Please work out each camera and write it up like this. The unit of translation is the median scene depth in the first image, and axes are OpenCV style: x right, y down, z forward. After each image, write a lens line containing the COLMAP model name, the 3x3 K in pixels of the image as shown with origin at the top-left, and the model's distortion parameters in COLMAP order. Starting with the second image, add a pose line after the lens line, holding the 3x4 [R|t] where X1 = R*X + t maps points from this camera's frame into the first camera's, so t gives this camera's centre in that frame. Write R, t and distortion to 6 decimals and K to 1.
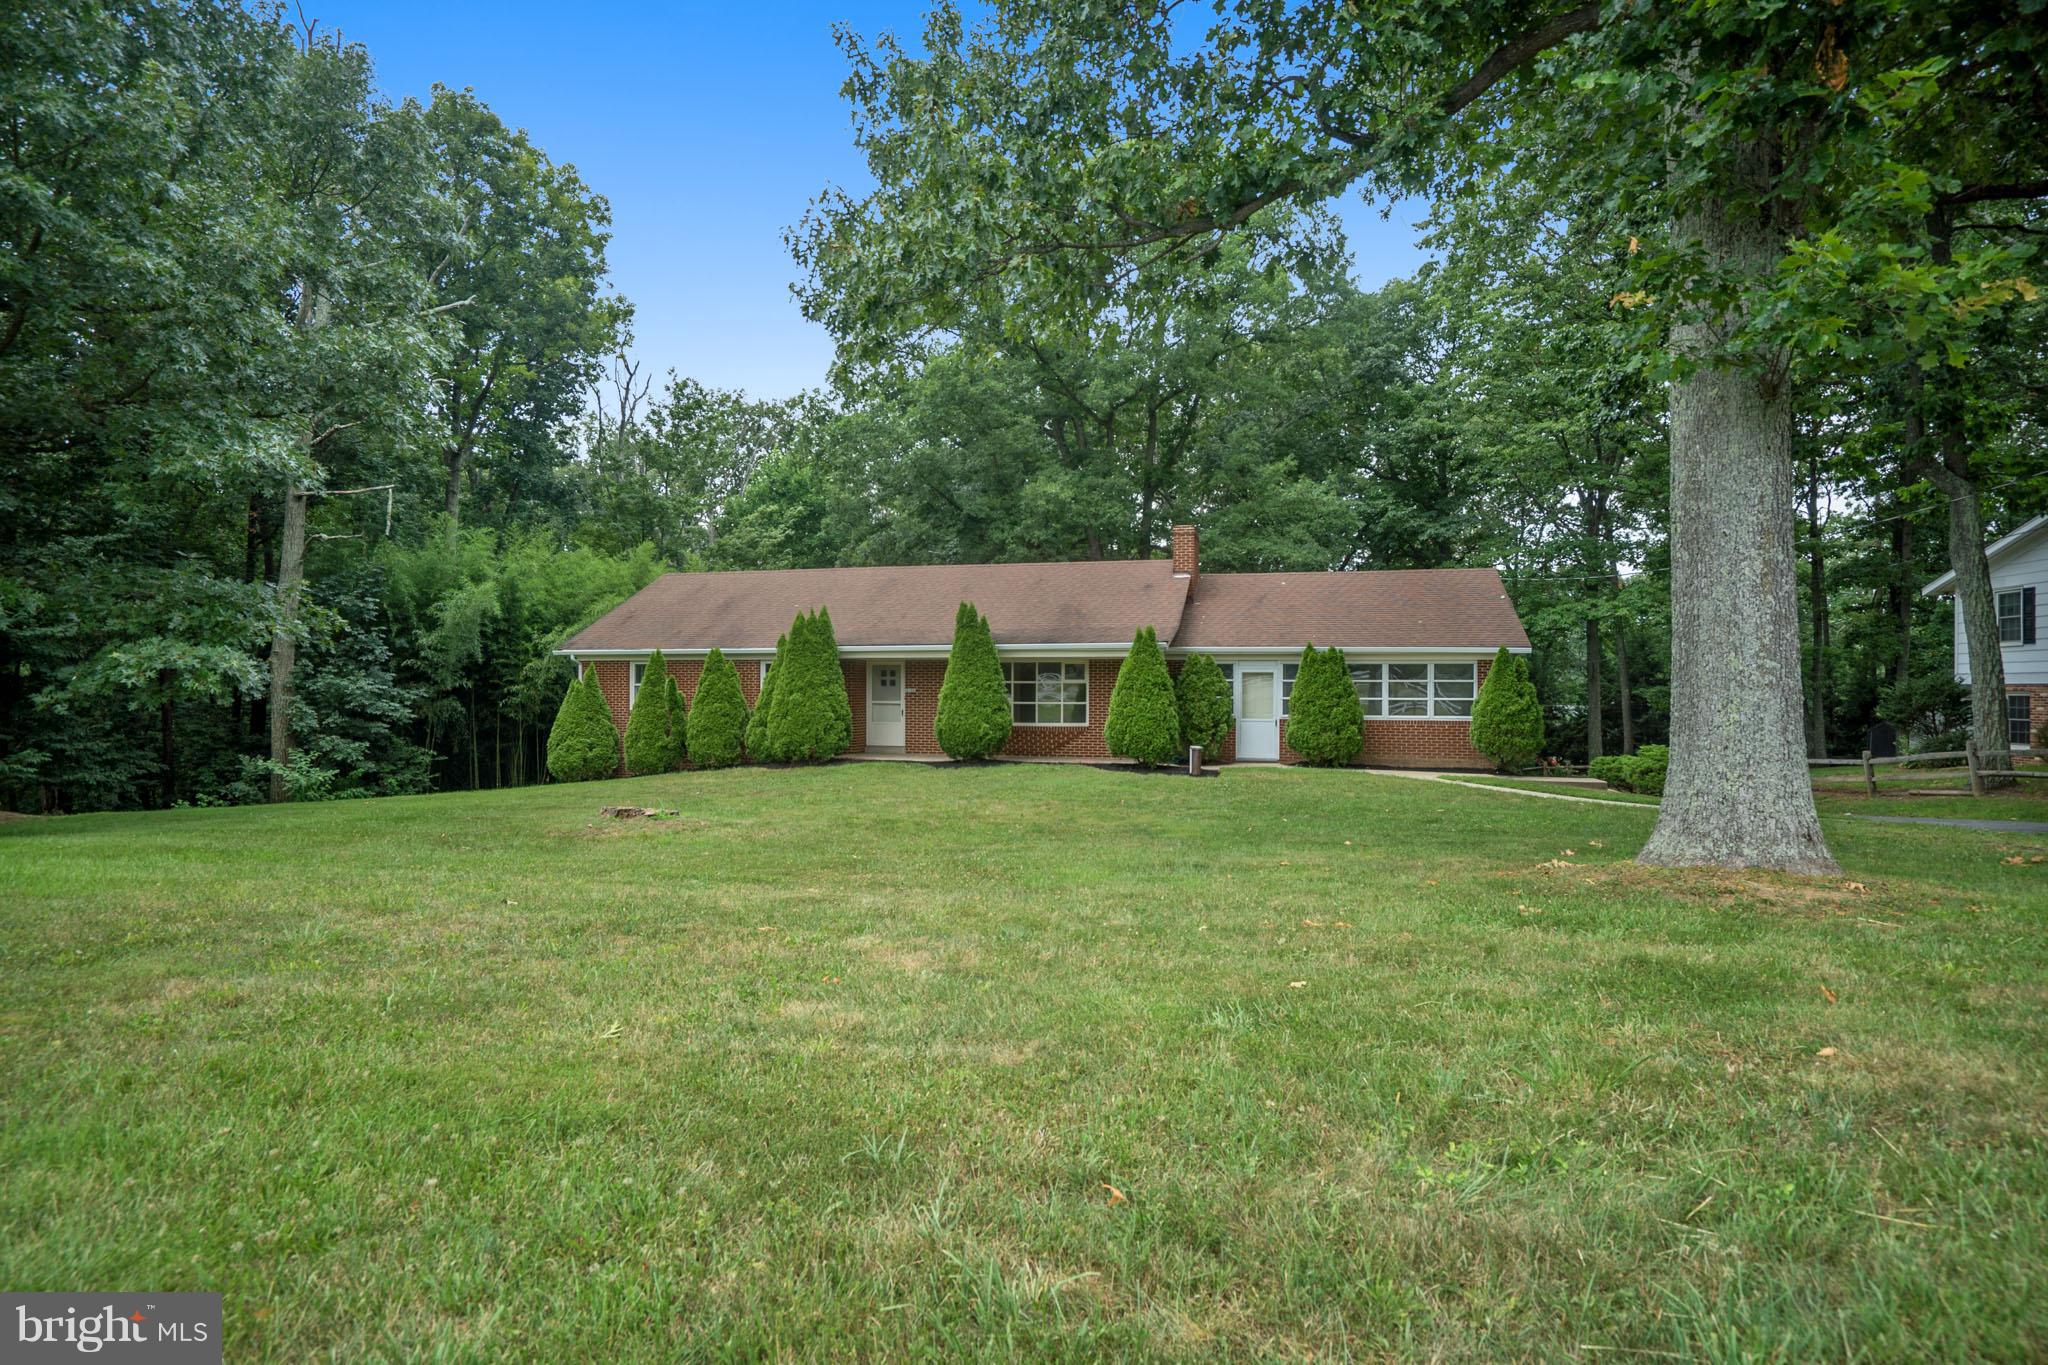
lens RADIAL K [[954.8, 0, 1015.2], [0, 954.8, 696.9], [0, 0, 1]] dist [-0.035959, 0.017023]
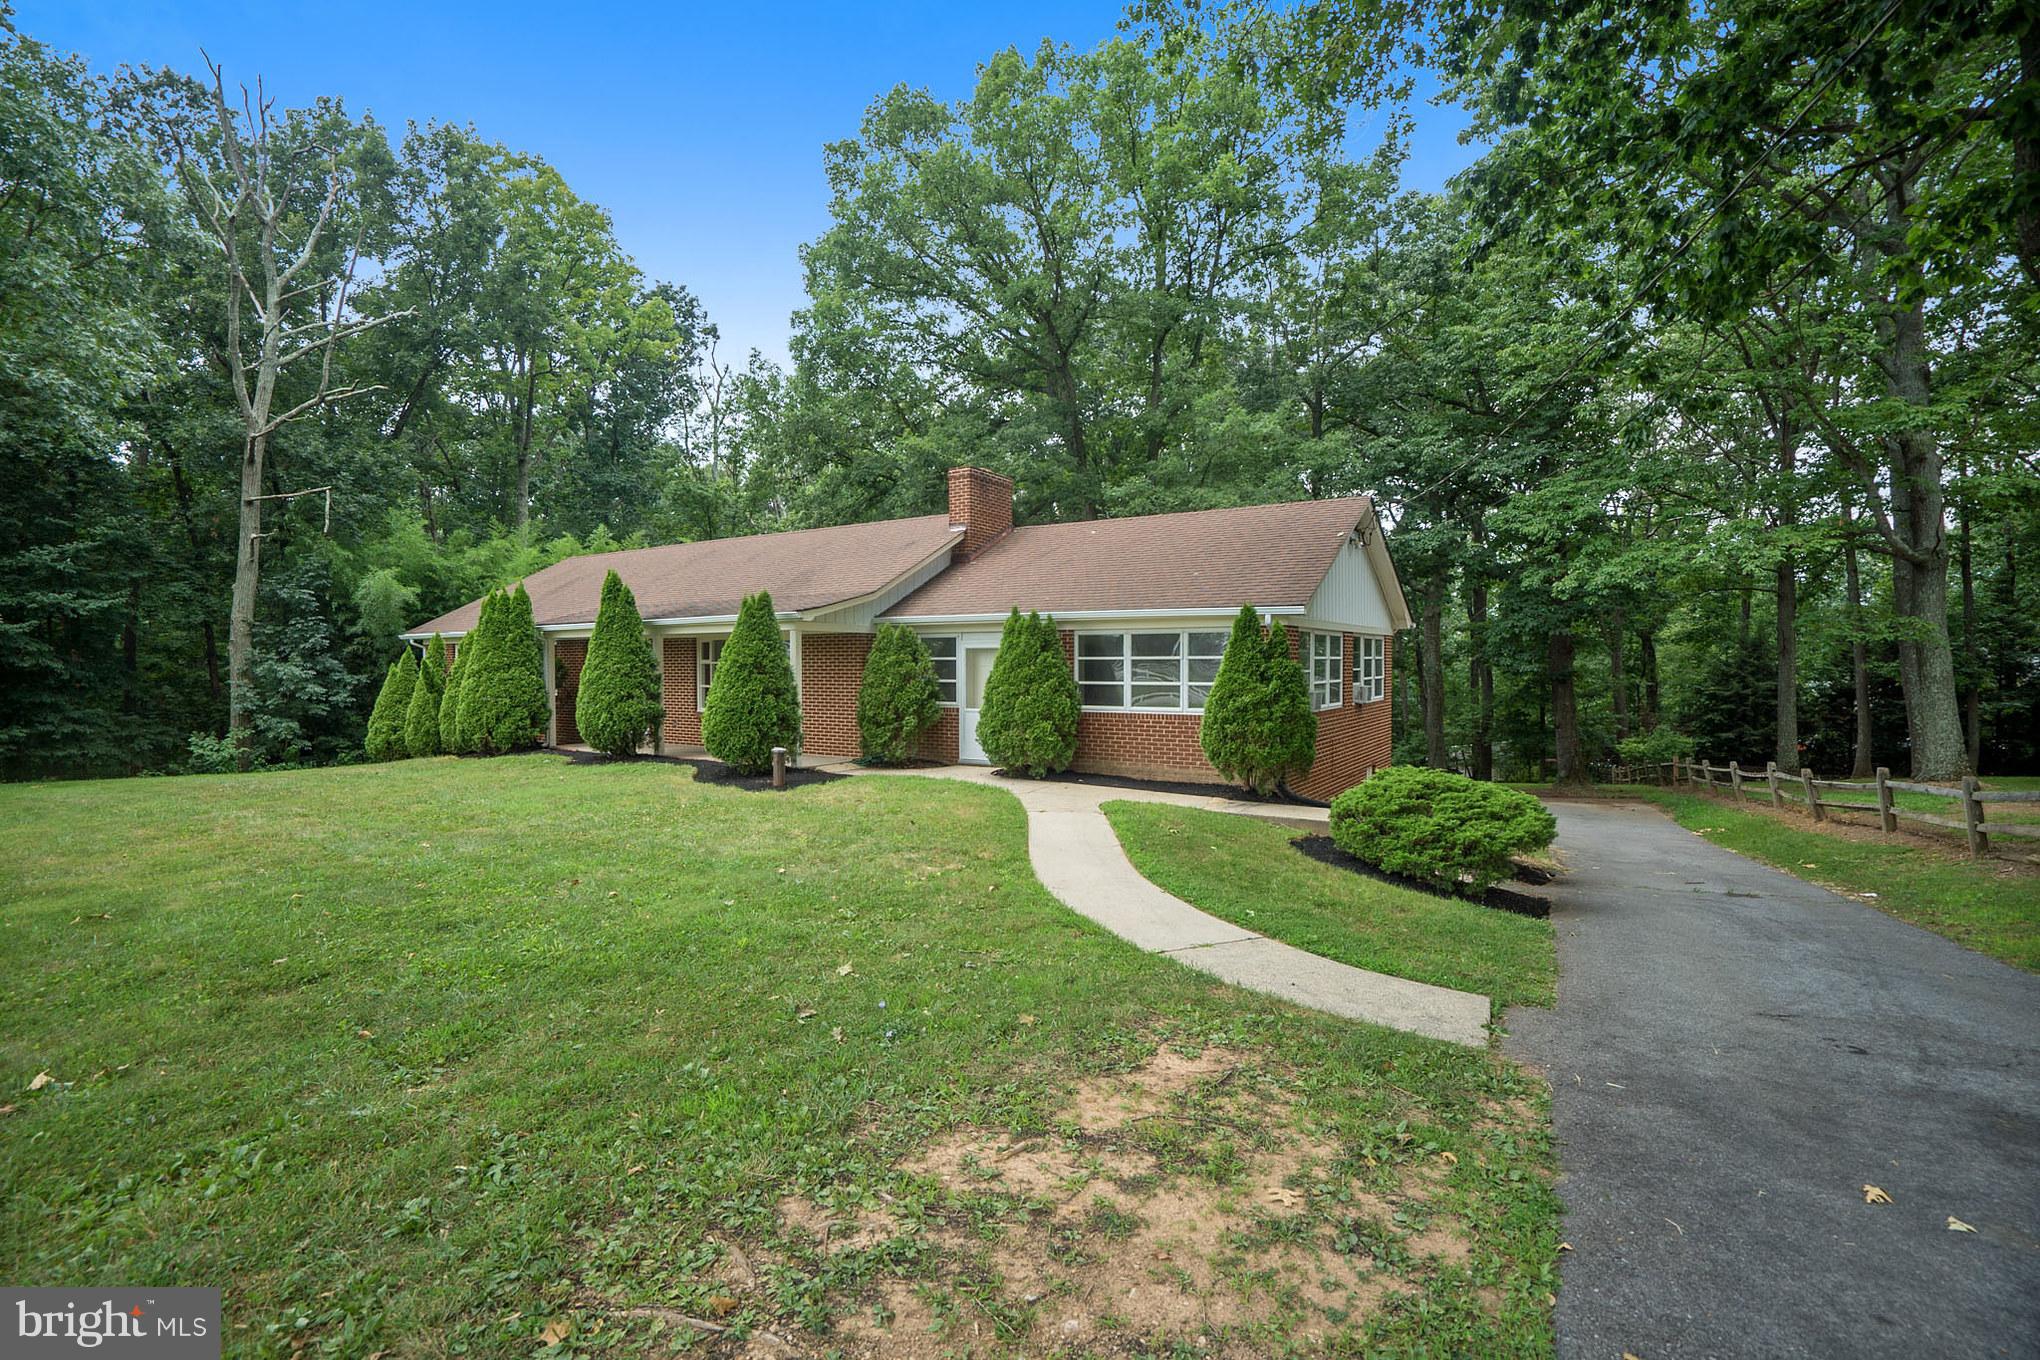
lens RADIAL K [[951.1, 0, 1011.2], [0, 951.1, 694.3], [0, 0, 1]] dist [-0.035959, 0.017023]
pose [[0.942255, 0.003372, -0.334880, 0.549791], [0.004568, 0.999727, 0.022919, -0.006584], [0.334866, -0.023125, 0.941982, 0.295853]]
